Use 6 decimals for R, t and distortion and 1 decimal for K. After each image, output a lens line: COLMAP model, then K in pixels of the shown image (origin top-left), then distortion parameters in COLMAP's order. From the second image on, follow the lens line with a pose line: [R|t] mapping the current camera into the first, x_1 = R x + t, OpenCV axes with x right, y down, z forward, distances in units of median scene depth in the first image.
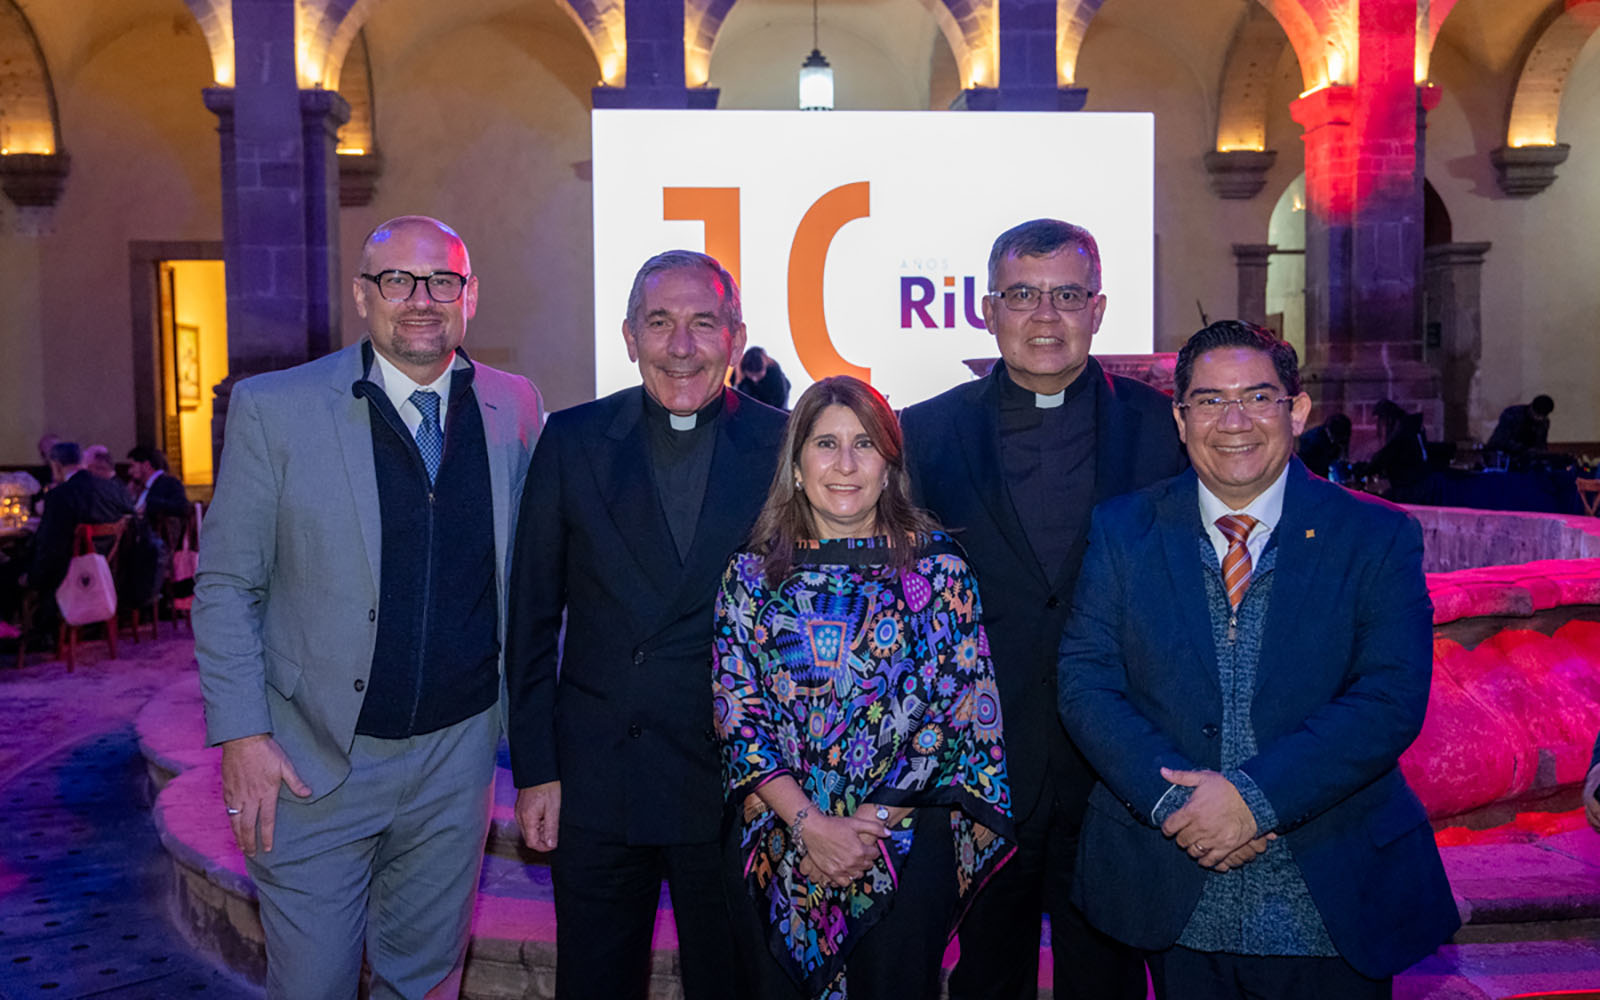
lens RADIAL K [[1517.7, 0, 785.2], [0, 1517.7, 492.3], [0, 0, 1]] dist [0.010064, 0.059653]
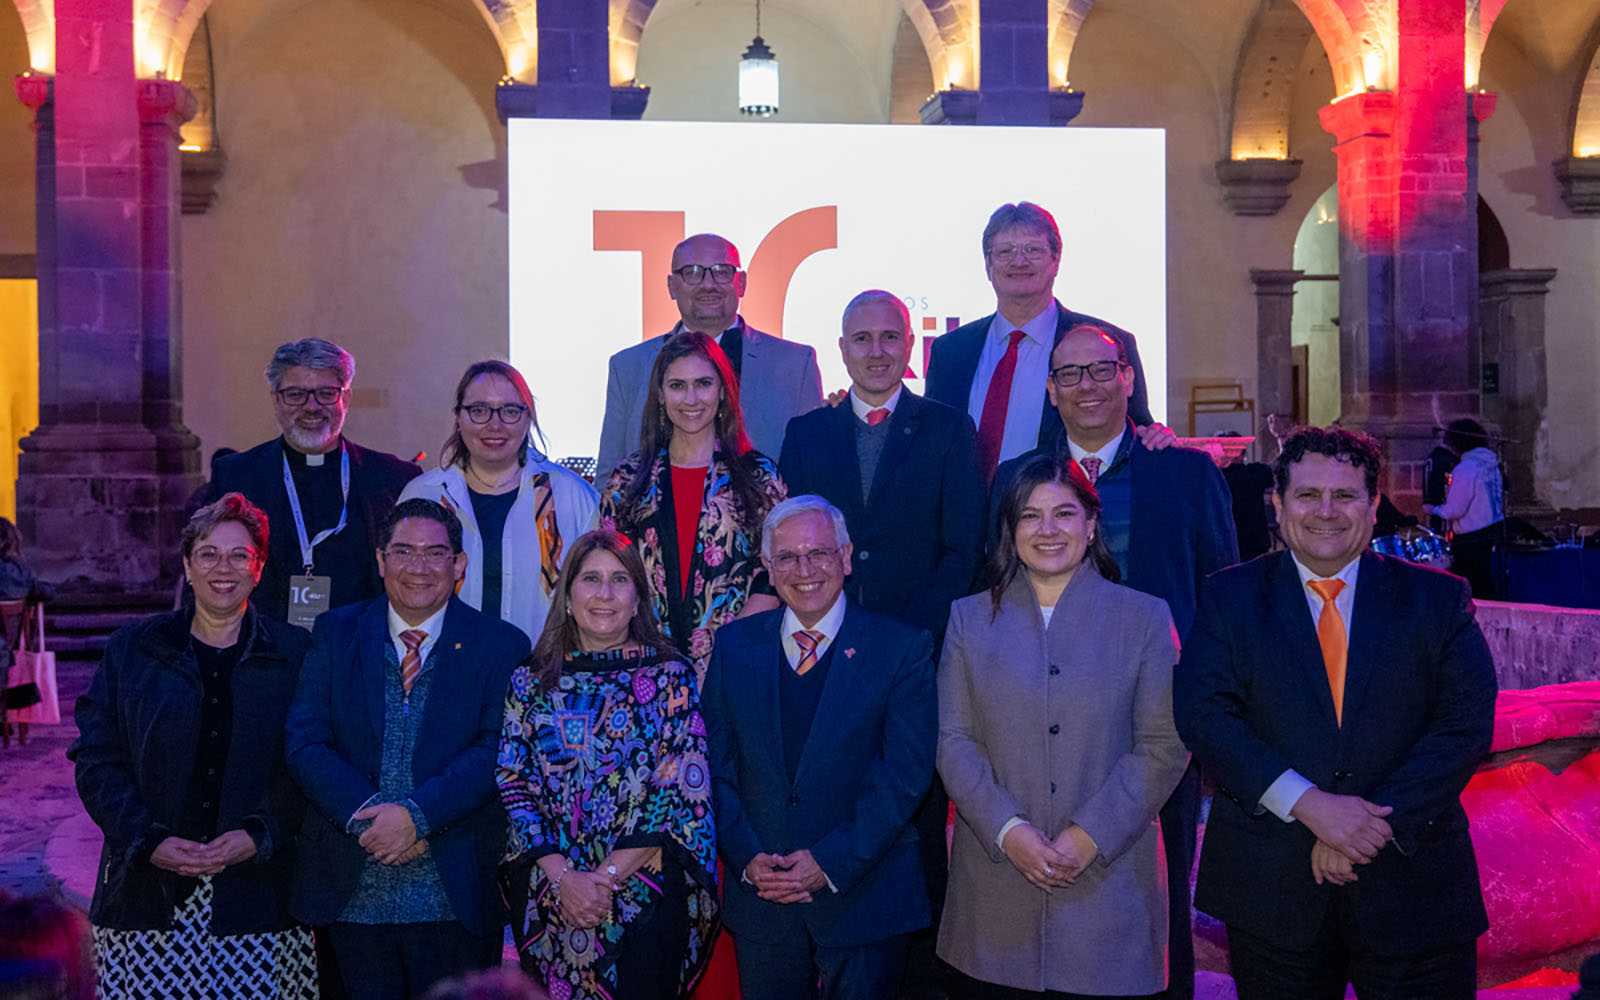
lens RADIAL K [[1905.7, 0, 786.9], [0, 1905.7, 446.2], [0, 0, 1]] dist [0.096154, 0.000000]
pose [[0.998539, 0.003437, 0.053936, -0.023168], [-0.000388, 0.998406, -0.056447, -0.008003], [-0.054044, 0.056343, 0.996948, -0.045282]]
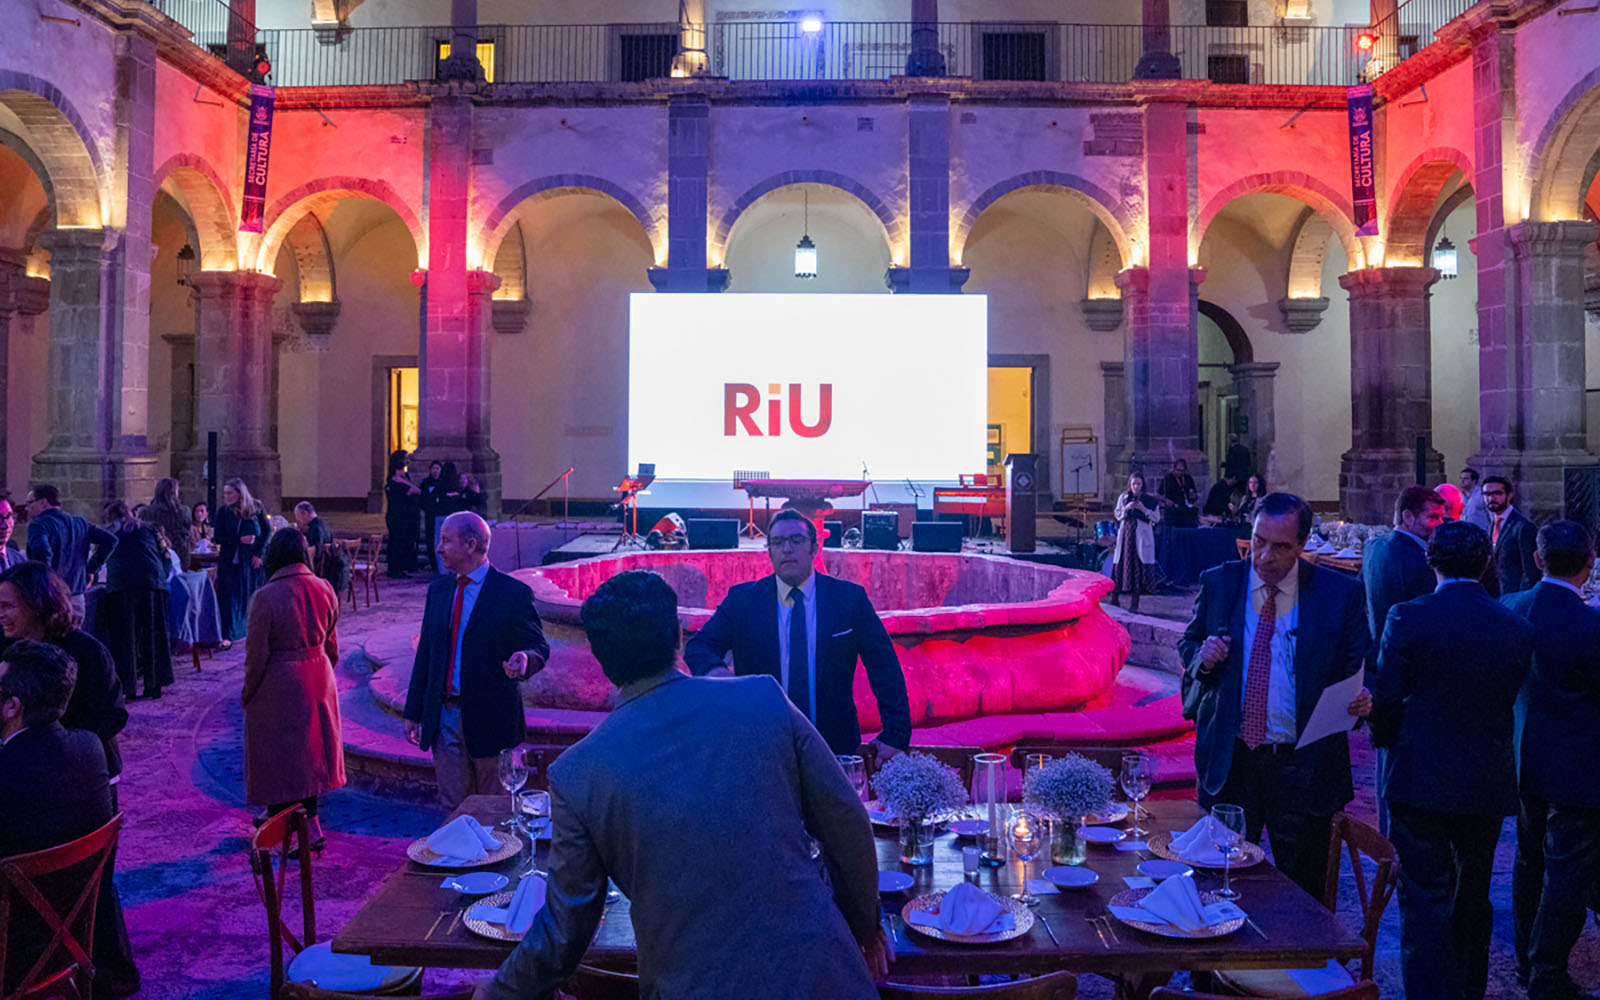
lens RADIAL K [[1148.5, 0, 775.5], [0, 1148.5, 431.5], [0, 0, 1]] dist [-0.066607, -0.001588]
pose [[0.995597, 0.014450, -0.092617, 0.112746], [-0.020678, 0.997563, -0.066635, -0.021780], [0.091428, 0.068257, 0.993470, -0.146953]]
